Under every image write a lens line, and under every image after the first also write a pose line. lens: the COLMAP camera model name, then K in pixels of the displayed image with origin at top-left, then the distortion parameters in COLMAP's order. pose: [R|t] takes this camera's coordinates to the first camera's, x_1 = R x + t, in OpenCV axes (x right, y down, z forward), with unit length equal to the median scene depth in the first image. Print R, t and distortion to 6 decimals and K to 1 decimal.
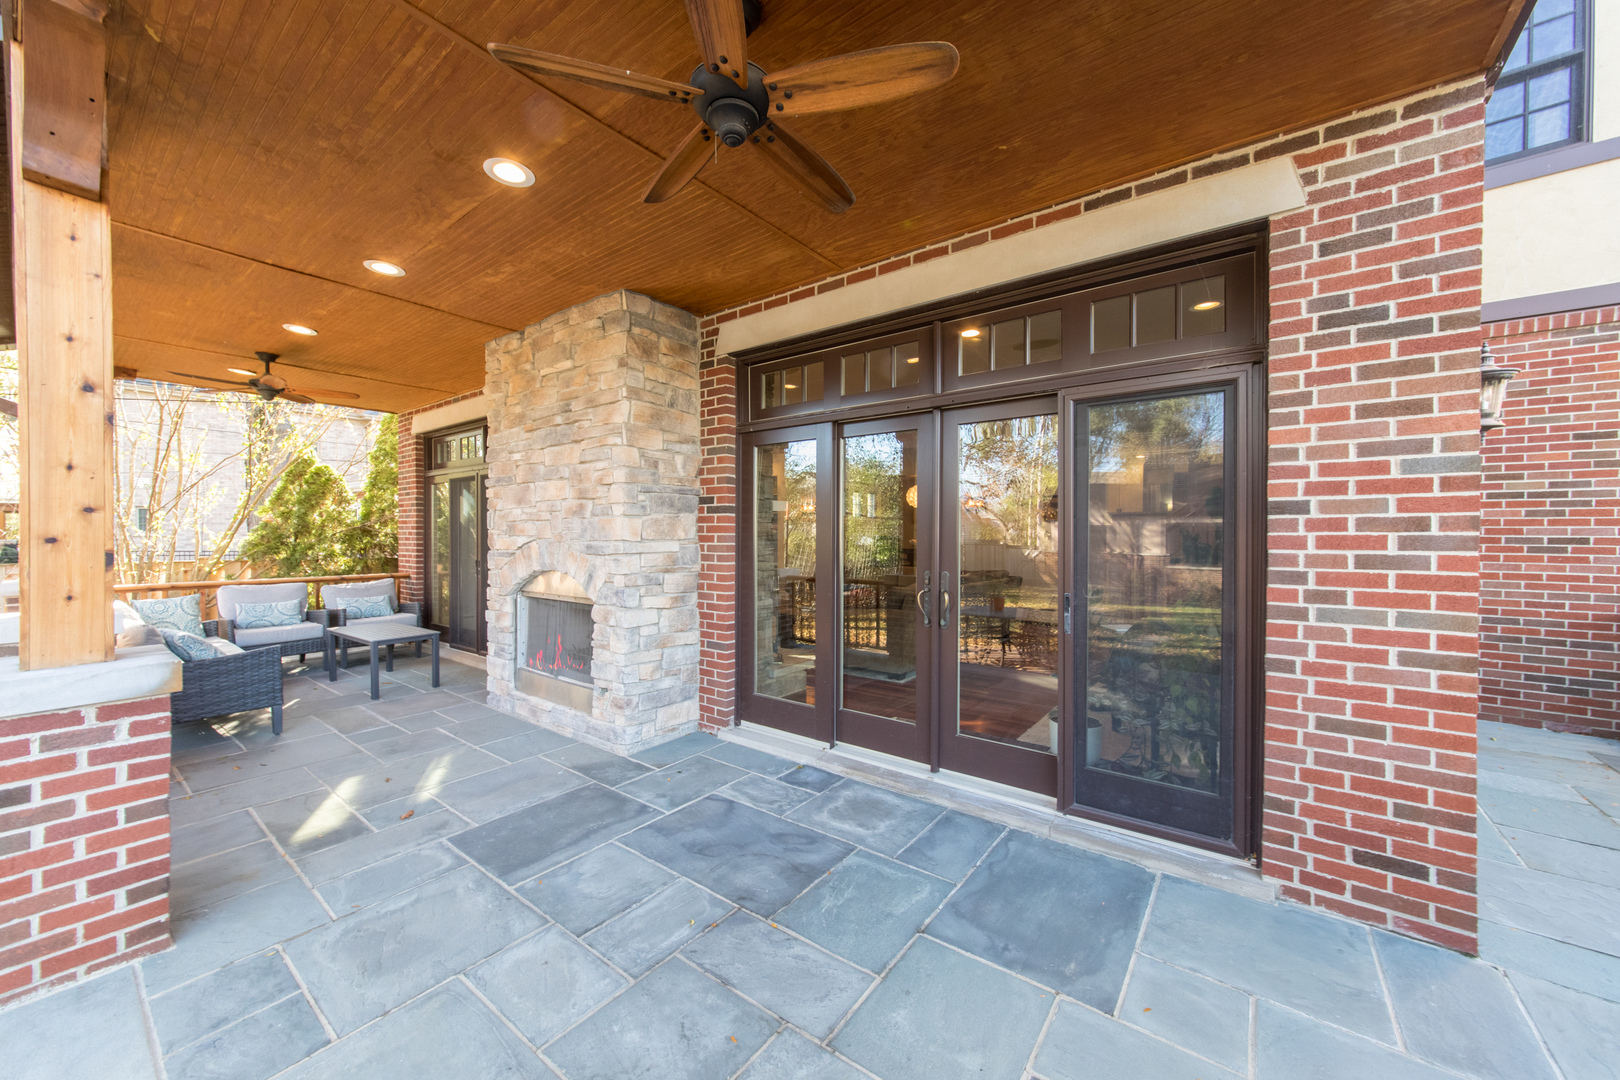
lens RADIAL K [[594.5, 0, 808.4], [0, 594.5, 533.4], [0, 0, 1]] dist [0.007381, 0.000153]
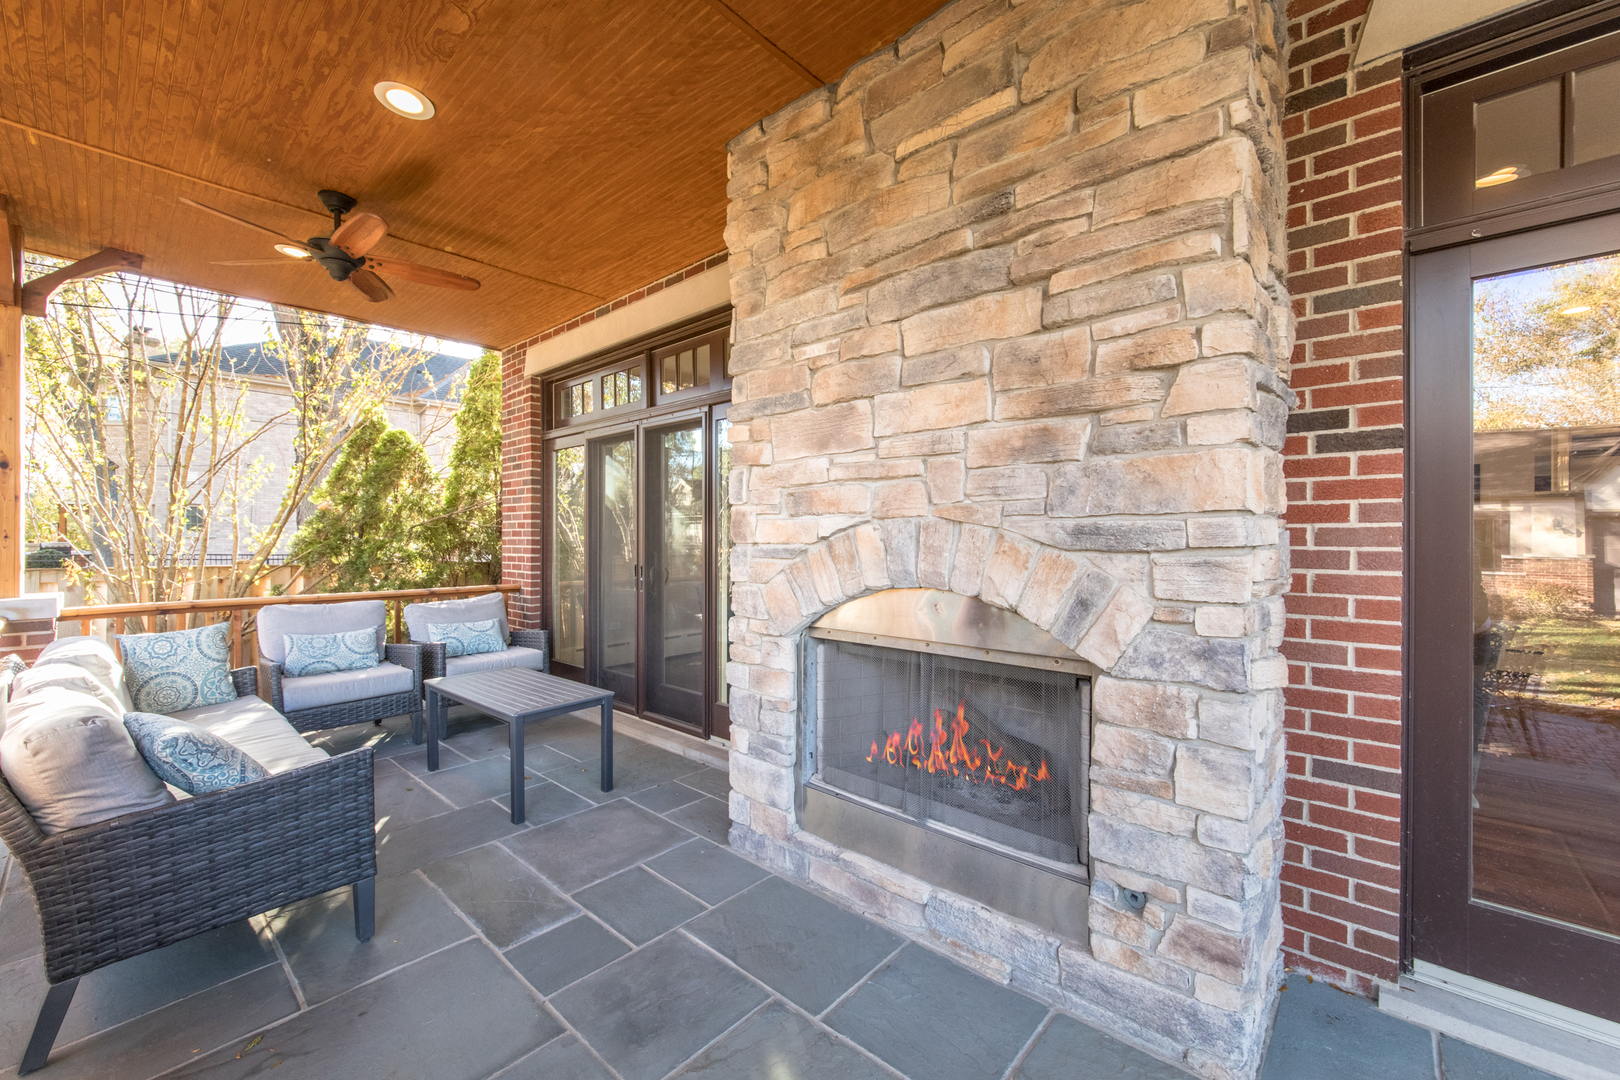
lens RADIAL K [[648.9, 0, 791.7], [0, 648.9, 530.3], [0, 0, 1]] dist [0.000977, -0.000143]
pose [[0.995040, -0.004277, -0.099382, -0.387345], [0.003227, 0.999937, -0.010715, 0.019101], [0.099422, 0.010342, 0.994992, 0.404515]]
